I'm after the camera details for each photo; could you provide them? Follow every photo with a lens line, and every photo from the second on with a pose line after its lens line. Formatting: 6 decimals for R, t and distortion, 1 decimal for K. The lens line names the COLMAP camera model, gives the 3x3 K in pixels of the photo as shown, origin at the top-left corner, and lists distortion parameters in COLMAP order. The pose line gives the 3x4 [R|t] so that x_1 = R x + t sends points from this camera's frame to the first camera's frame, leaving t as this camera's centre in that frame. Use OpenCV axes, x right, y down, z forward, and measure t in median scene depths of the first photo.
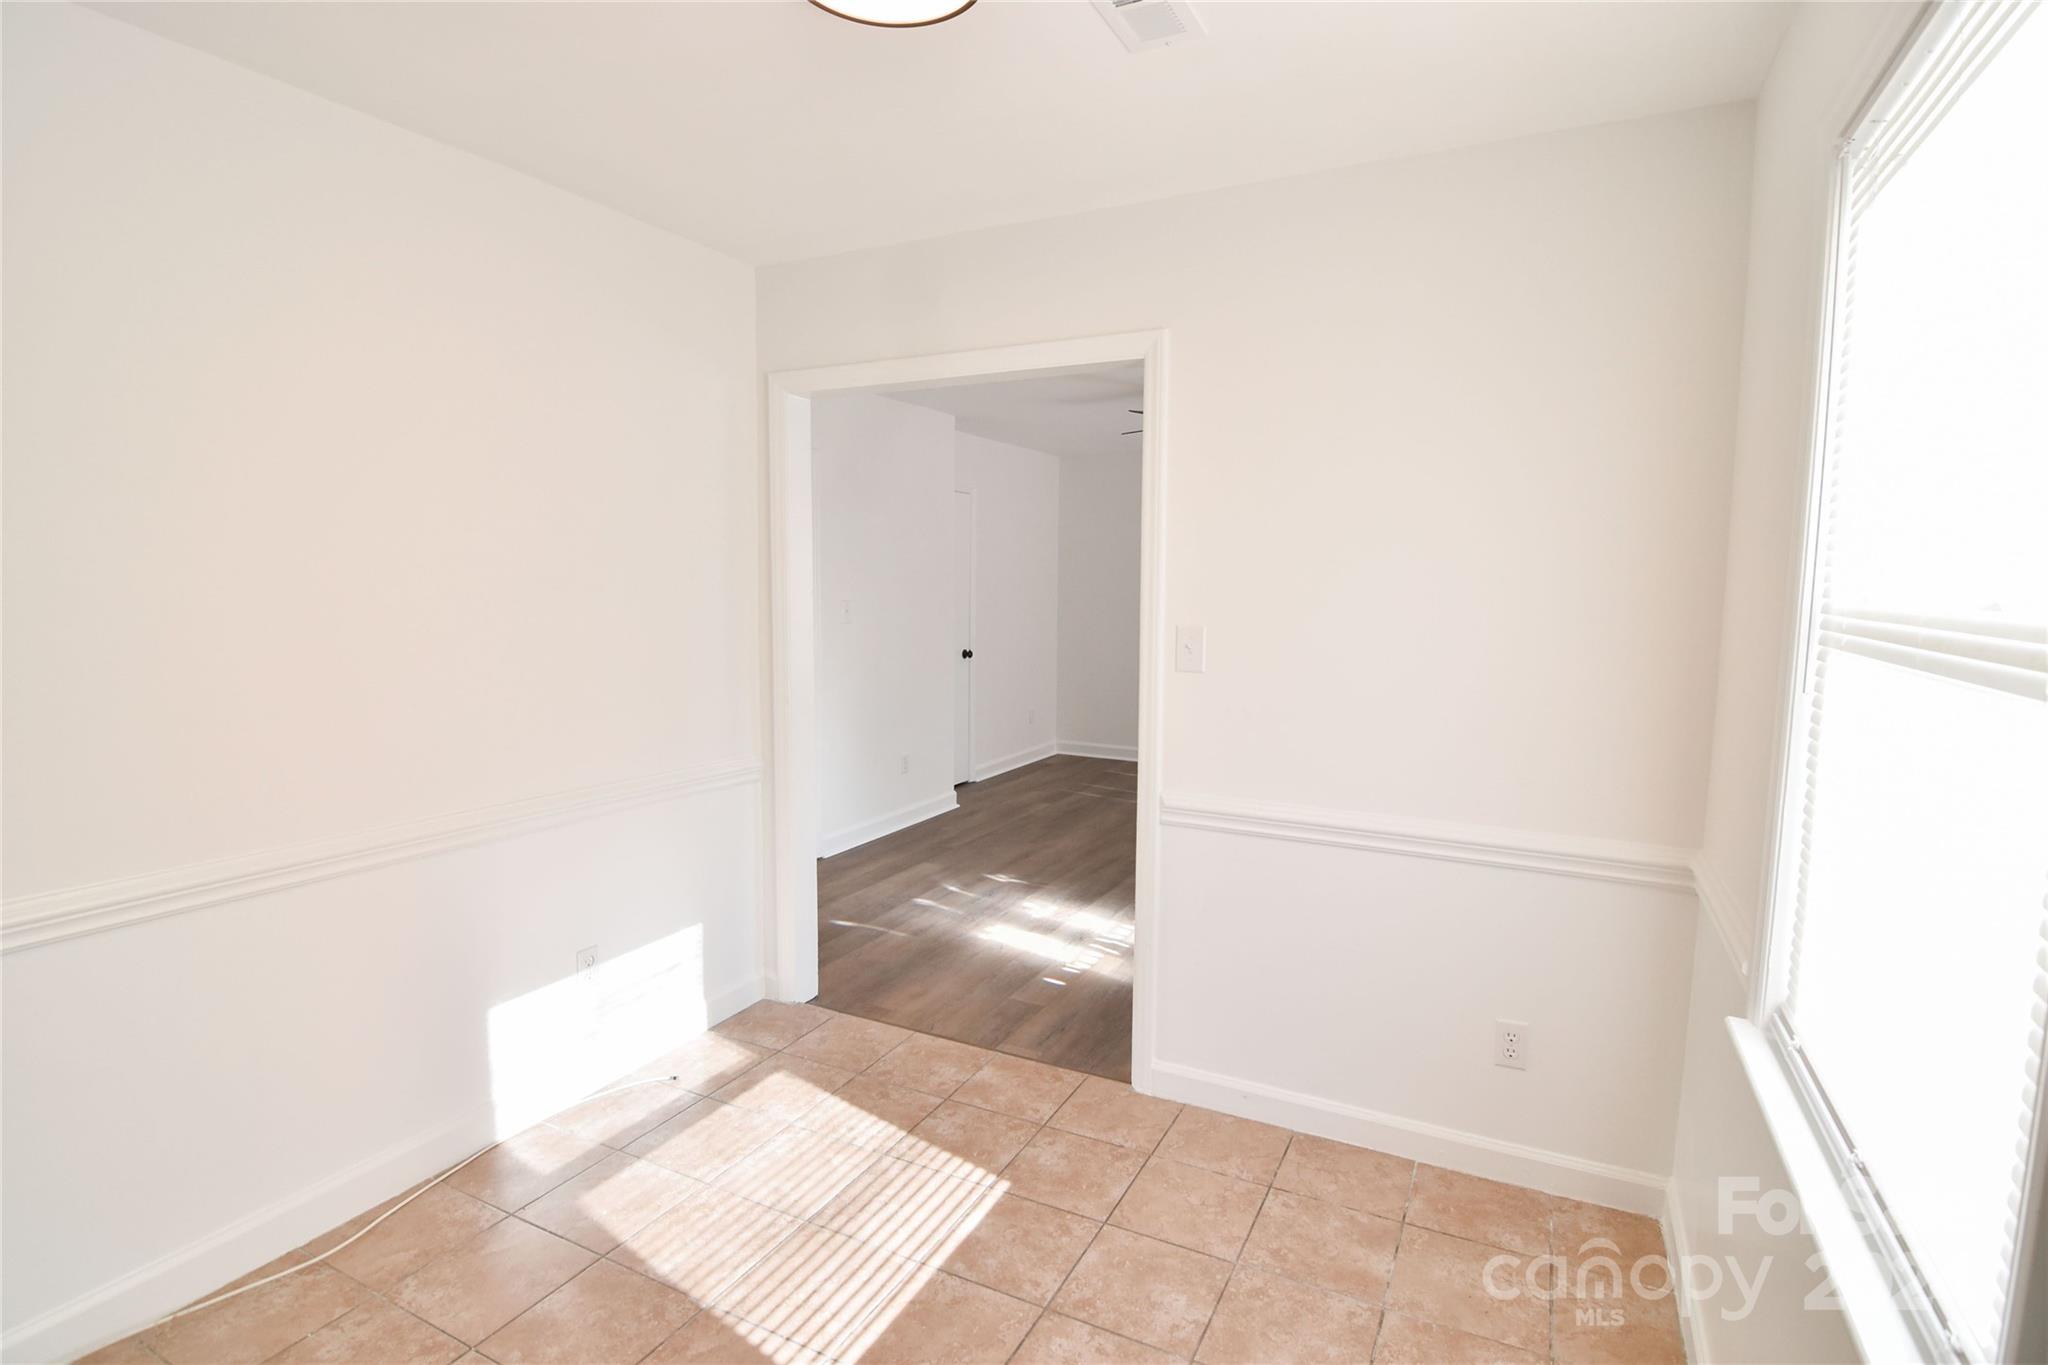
lens RADIAL K [[997.7, 0, 1025.1], [0, 997.7, 692.0], [0, 0, 1]] dist [-0.006534, -0.010963]
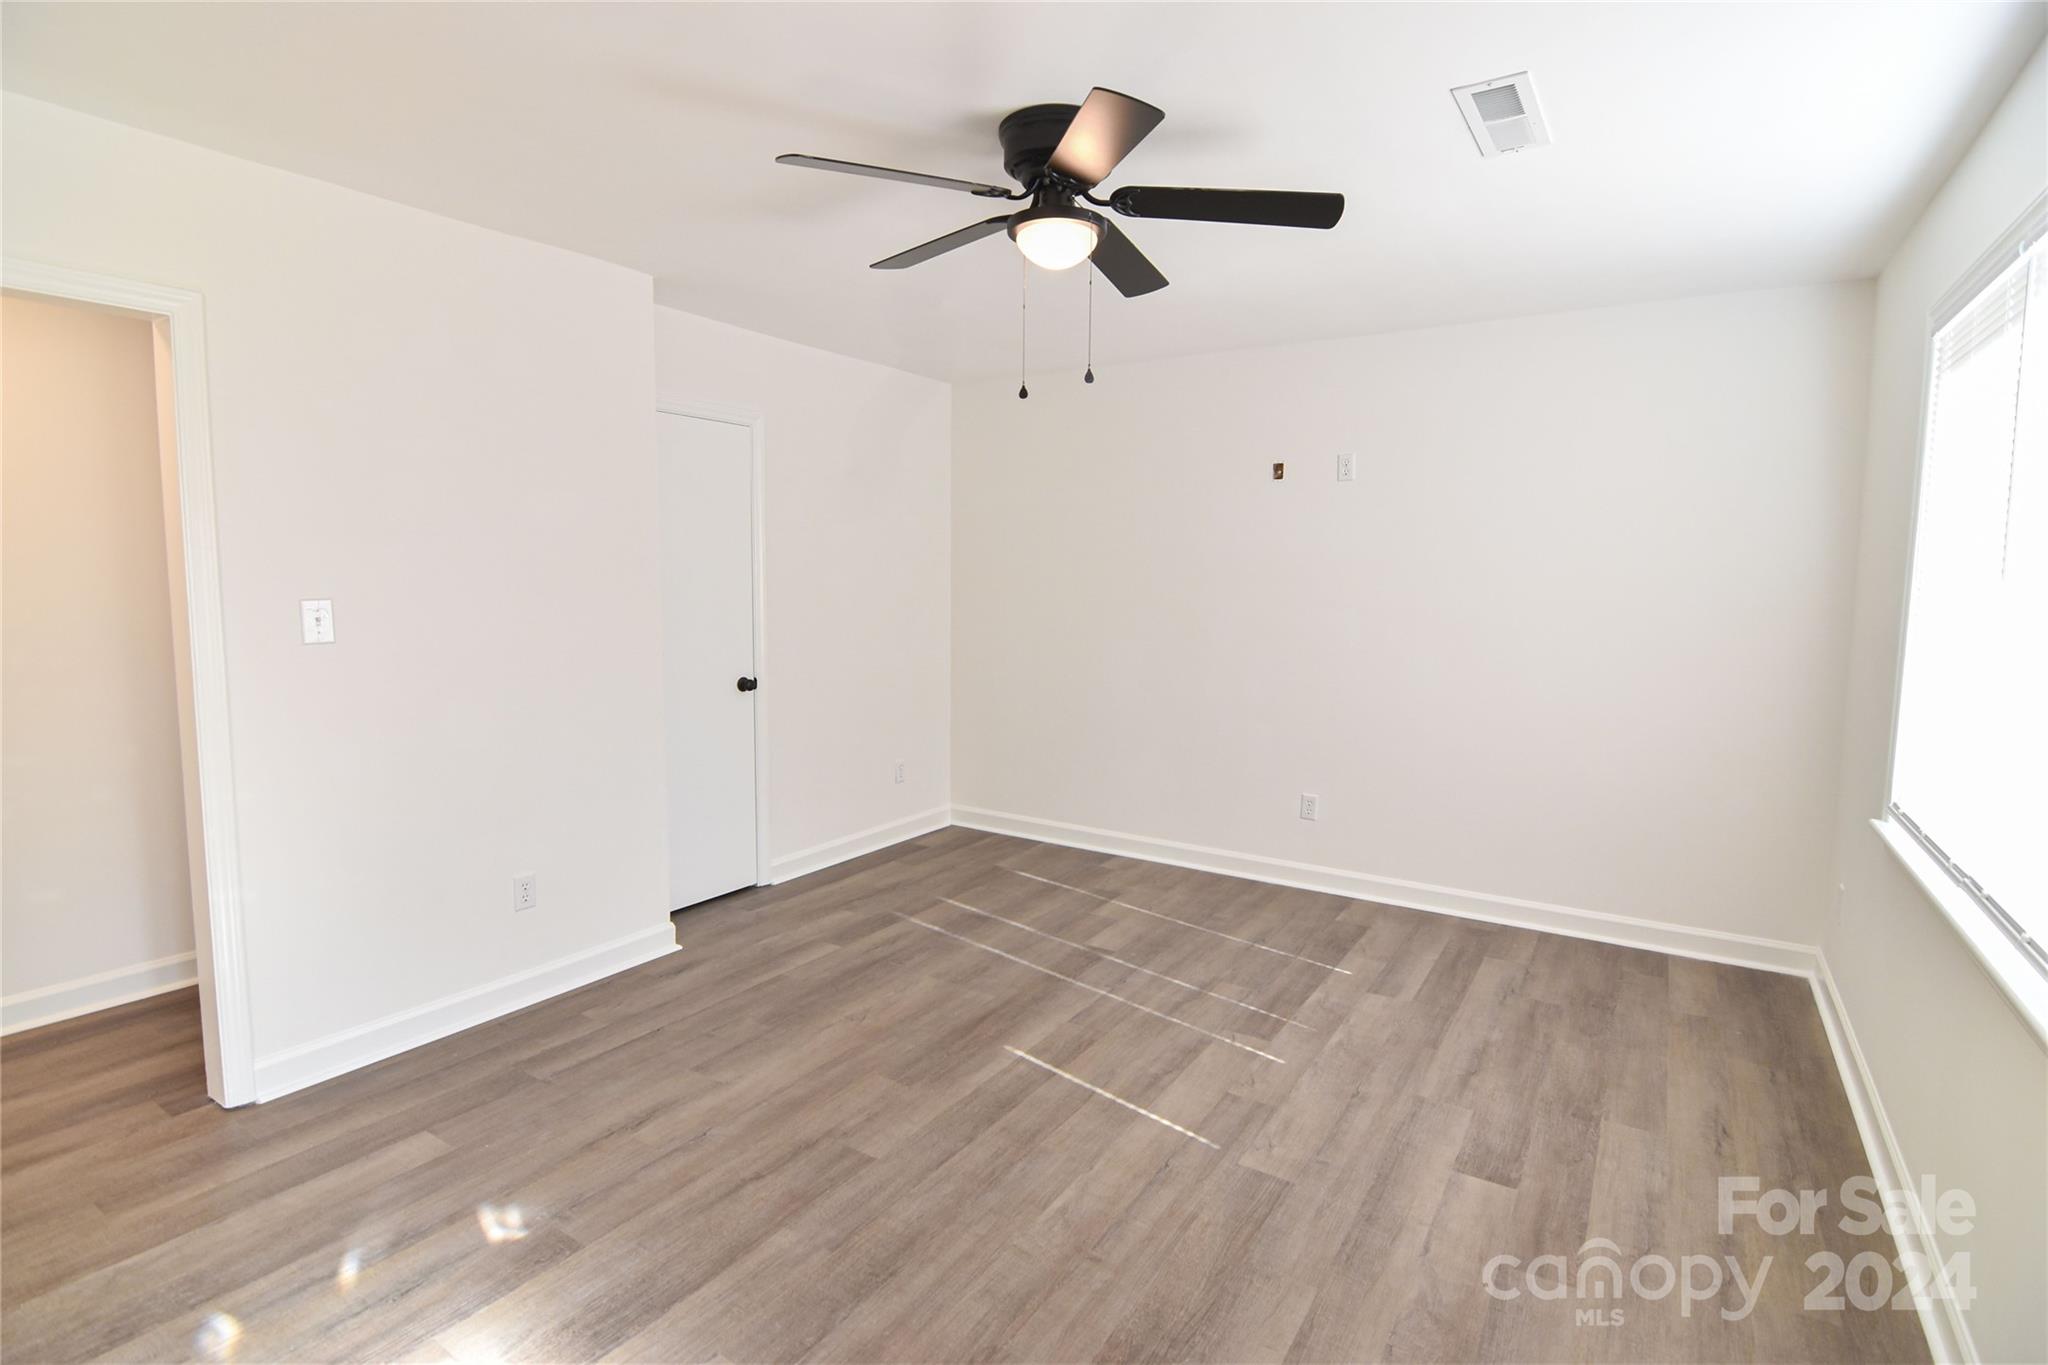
lens RADIAL K [[997.7, 0, 1037.4], [0, 997.7, 683.6], [0, 0, 1]] dist [-0.006534, -0.010963]
pose [[0.996490, 0.013387, -0.082641, 0.343977], [-0.013670, 0.999902, -0.002860, -0.077374], [0.082594, 0.003980, 0.996575, 0.779438]]
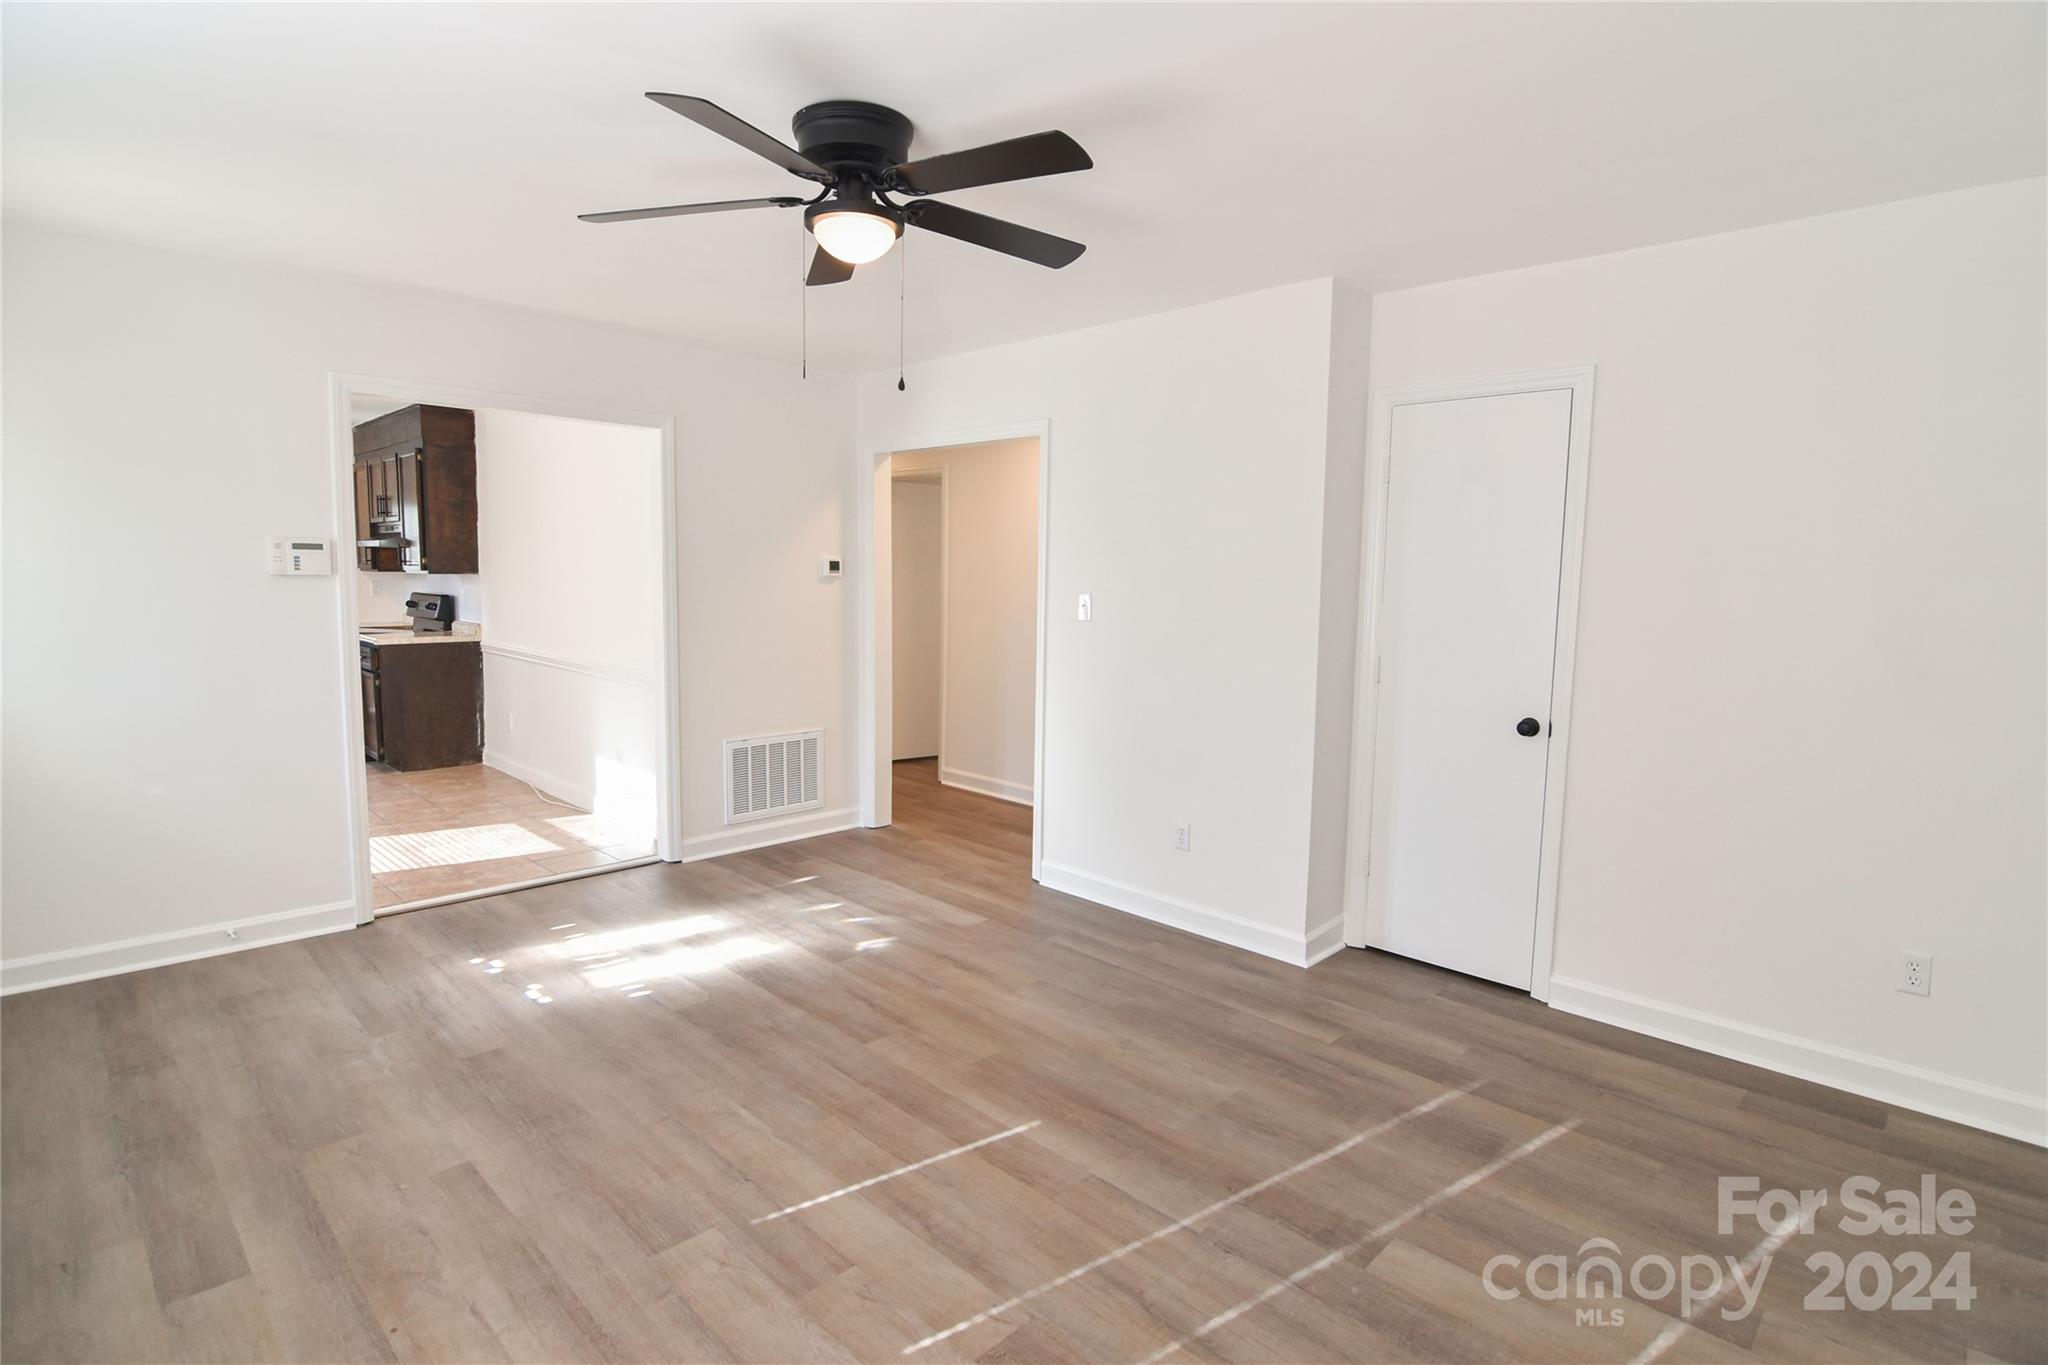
lens RADIAL K [[997.7, 0, 1026.1], [0, 997.7, 689.9], [0, 0, 1]] dist [-0.006534, -0.010963]
pose [[-0.286341, 0.100930, -0.952797, 0.917463], [-0.127673, 0.981549, 0.142345, -0.184896], [0.949583, 0.162405, -0.268172, 1.759320]]
